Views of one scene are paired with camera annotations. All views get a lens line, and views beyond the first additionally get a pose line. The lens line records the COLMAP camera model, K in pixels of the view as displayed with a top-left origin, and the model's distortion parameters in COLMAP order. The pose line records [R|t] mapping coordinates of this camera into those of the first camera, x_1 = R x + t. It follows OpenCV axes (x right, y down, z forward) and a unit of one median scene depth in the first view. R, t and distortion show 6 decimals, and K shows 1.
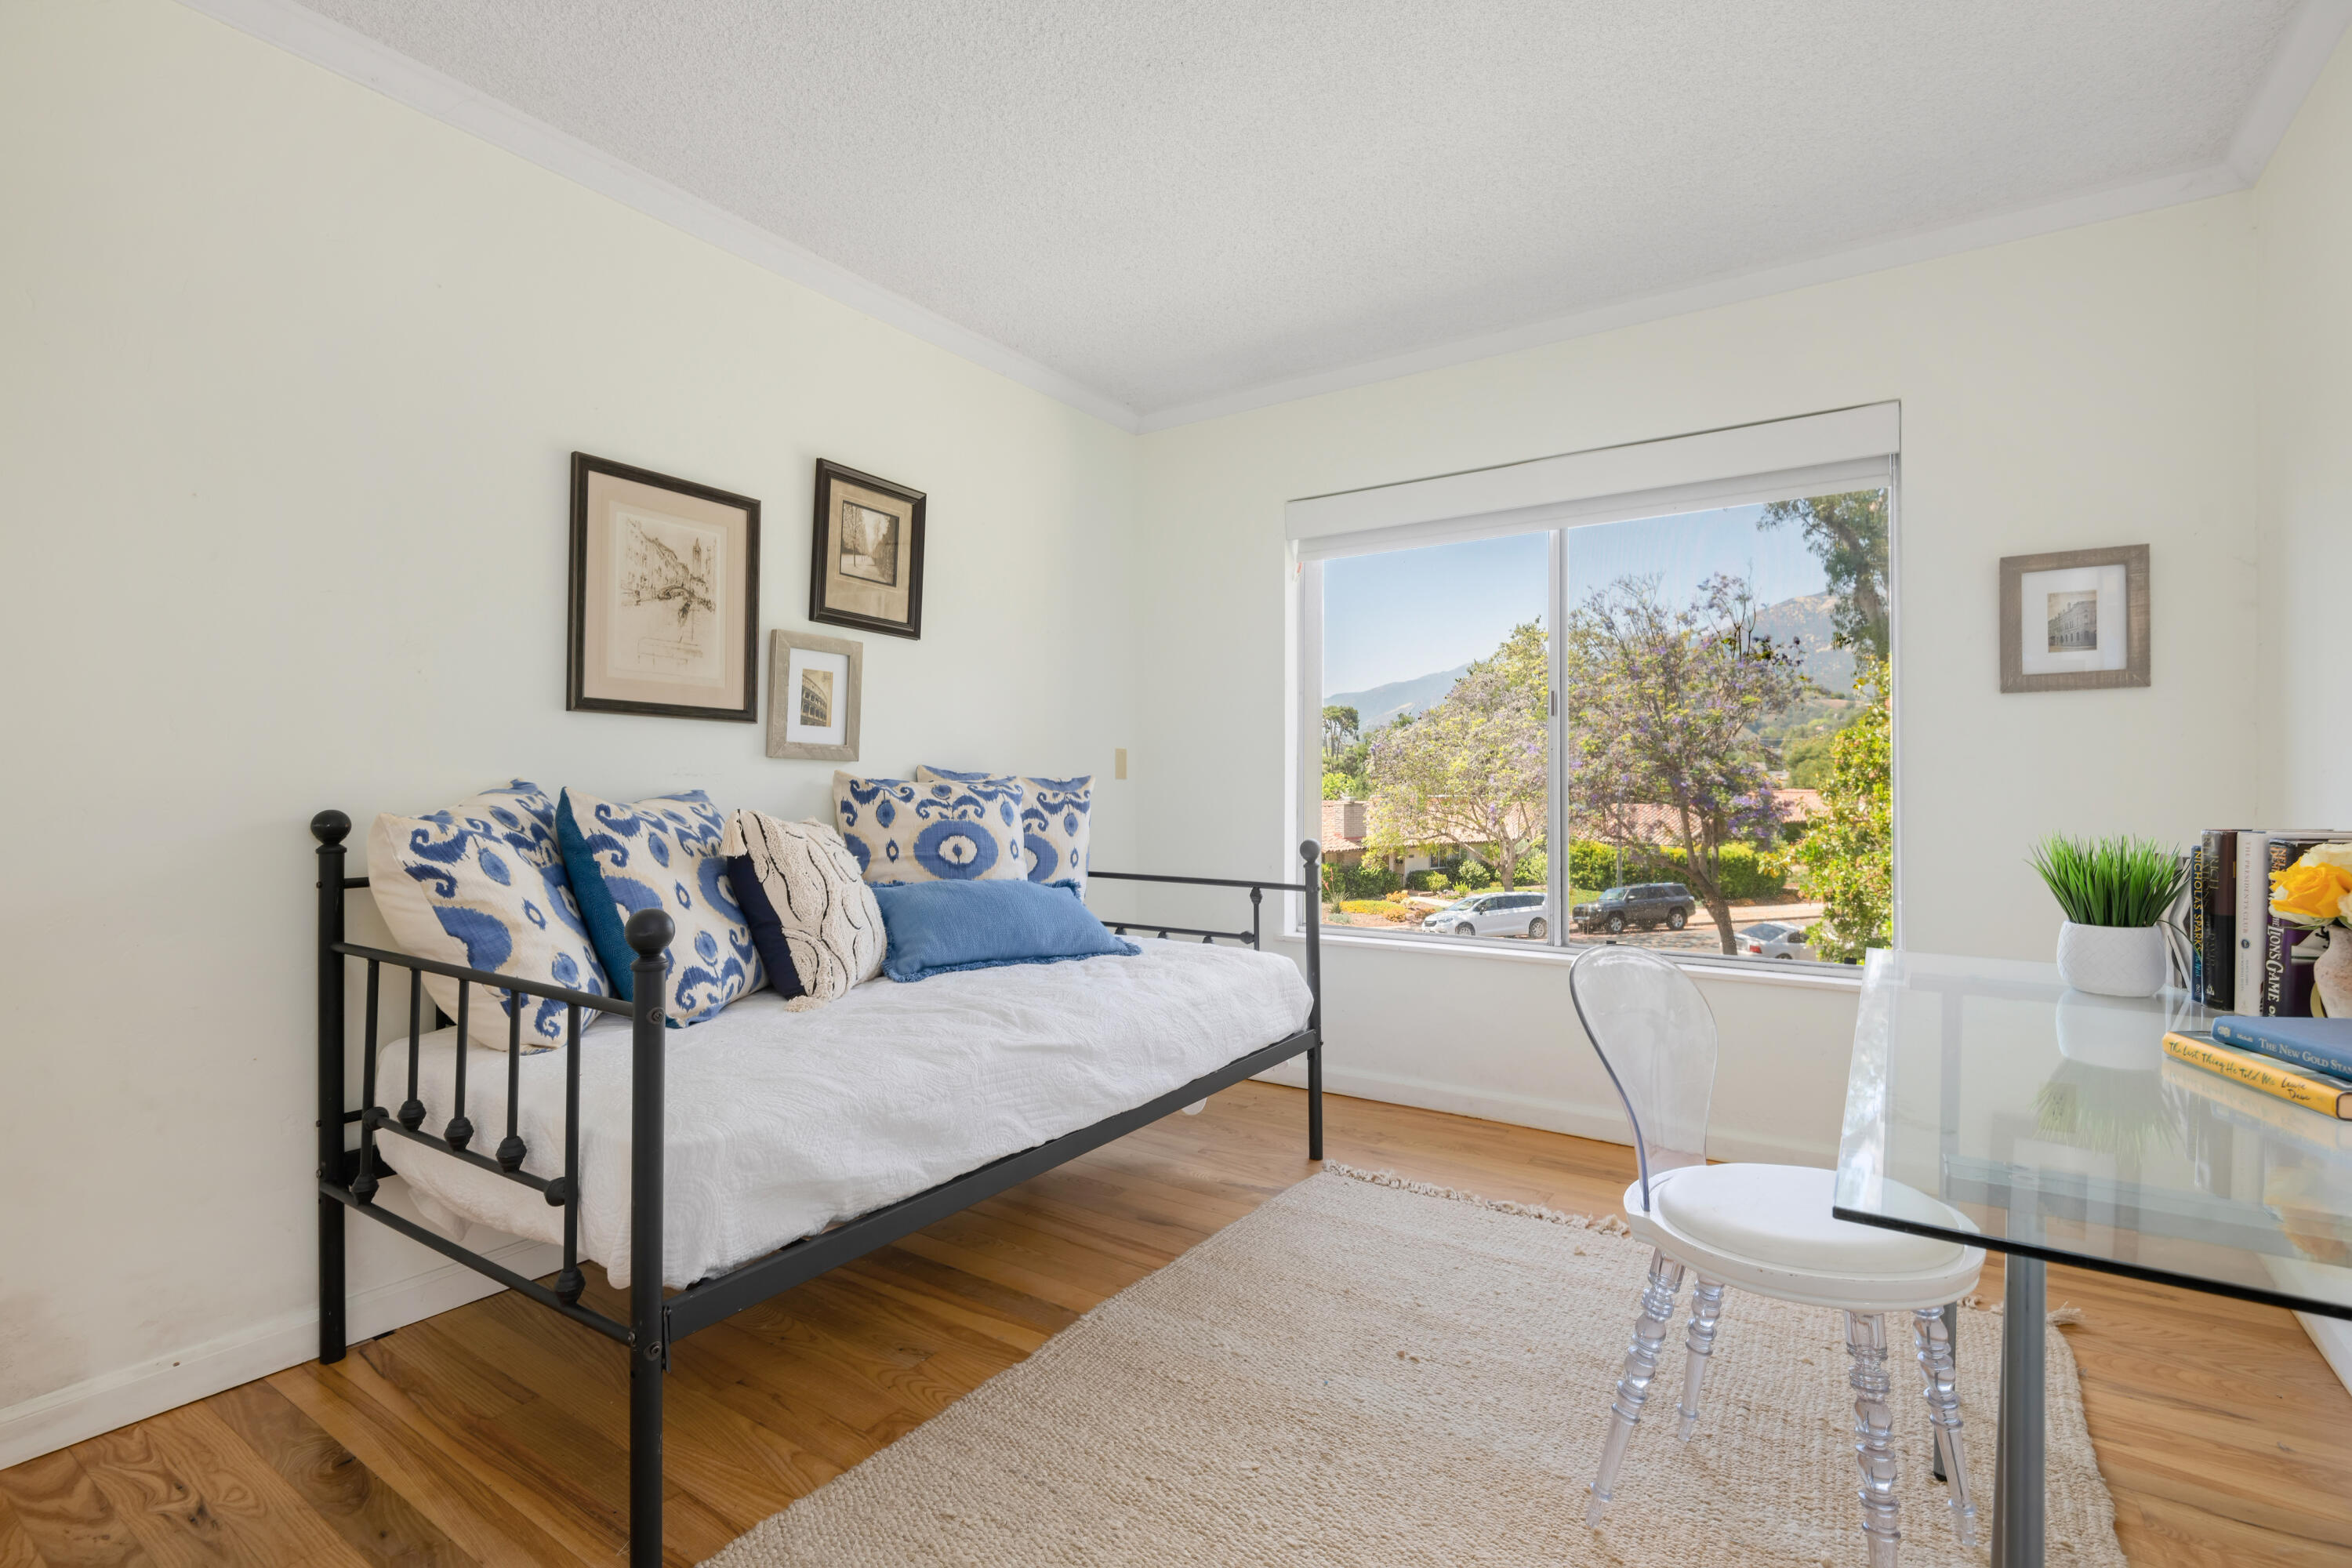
lens RADIAL K [[1081.7, 0, 1176.0], [0, 1081.7, 784.0], [0, 0, 1]] dist [0.017470, -0.015891]
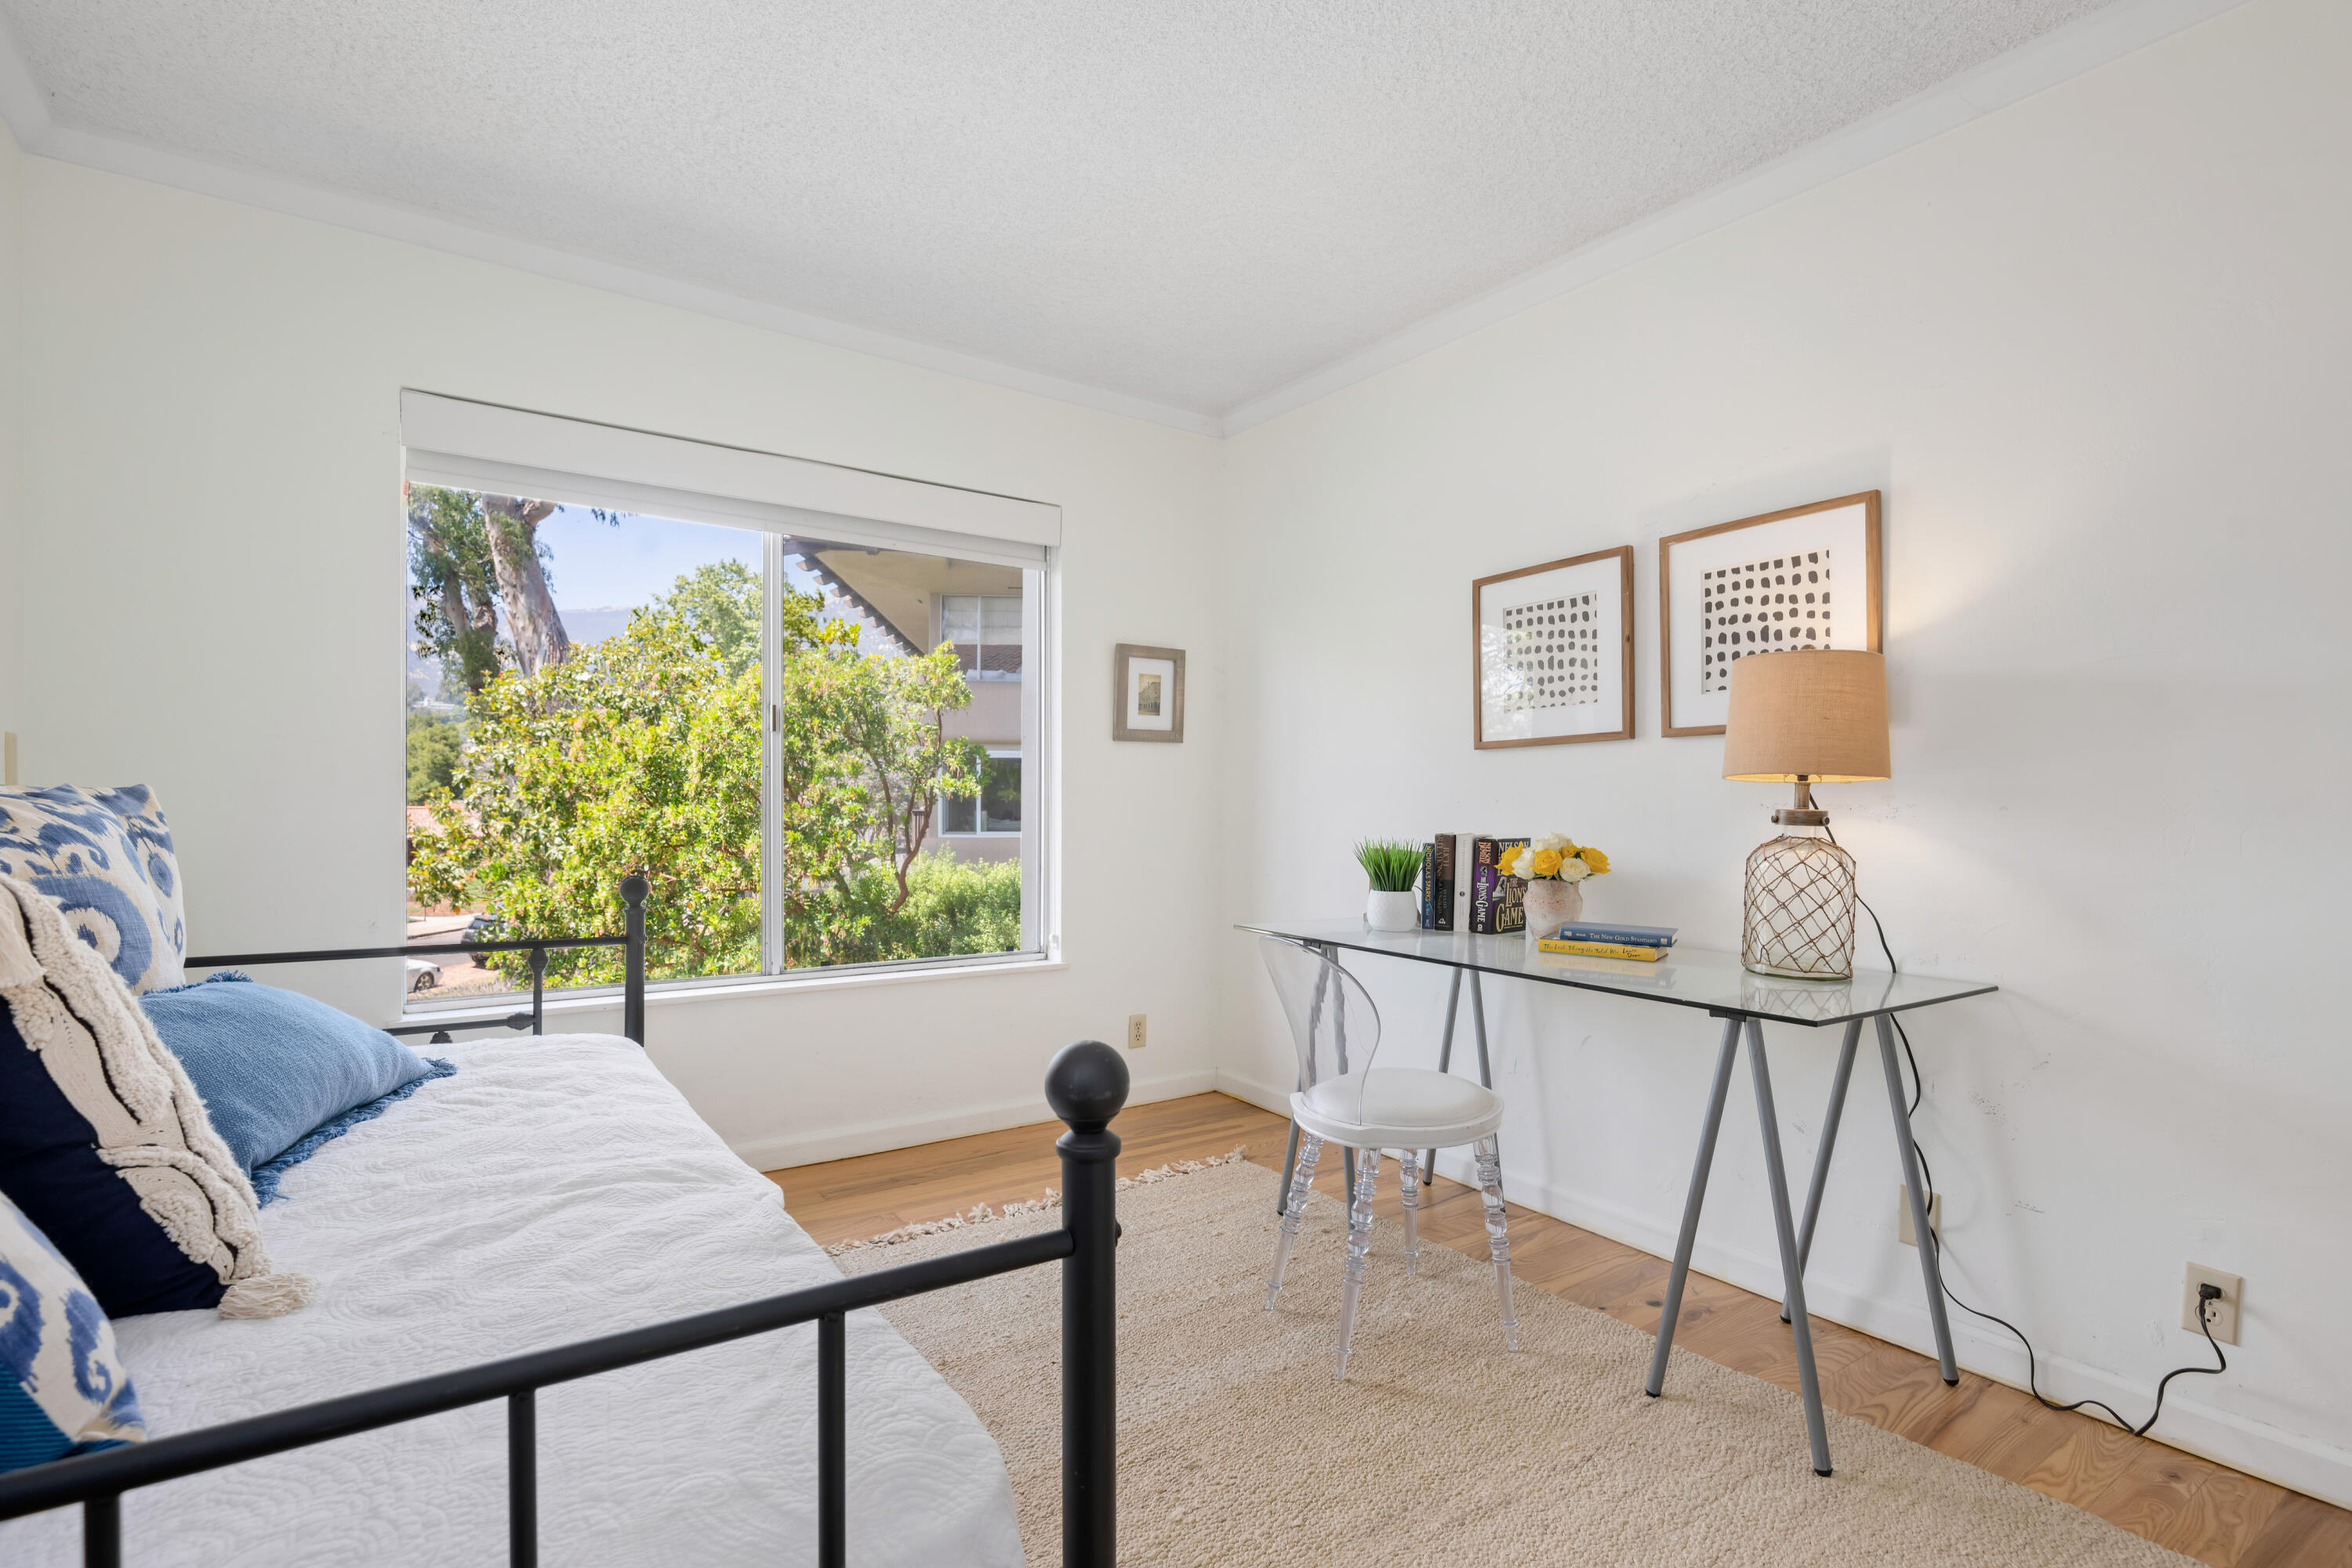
lens RADIAL K [[1096.5, 0, 1176.0], [0, 1096.5, 826.1], [0, 0, 1]] dist [0.001081, -0.000214]
pose [[0.375933, -0.014469, 0.926534, -0.529531], [-0.006081, 0.999818, 0.018081, -0.000454], [-0.926627, -0.012431, 0.375776, 0.412984]]
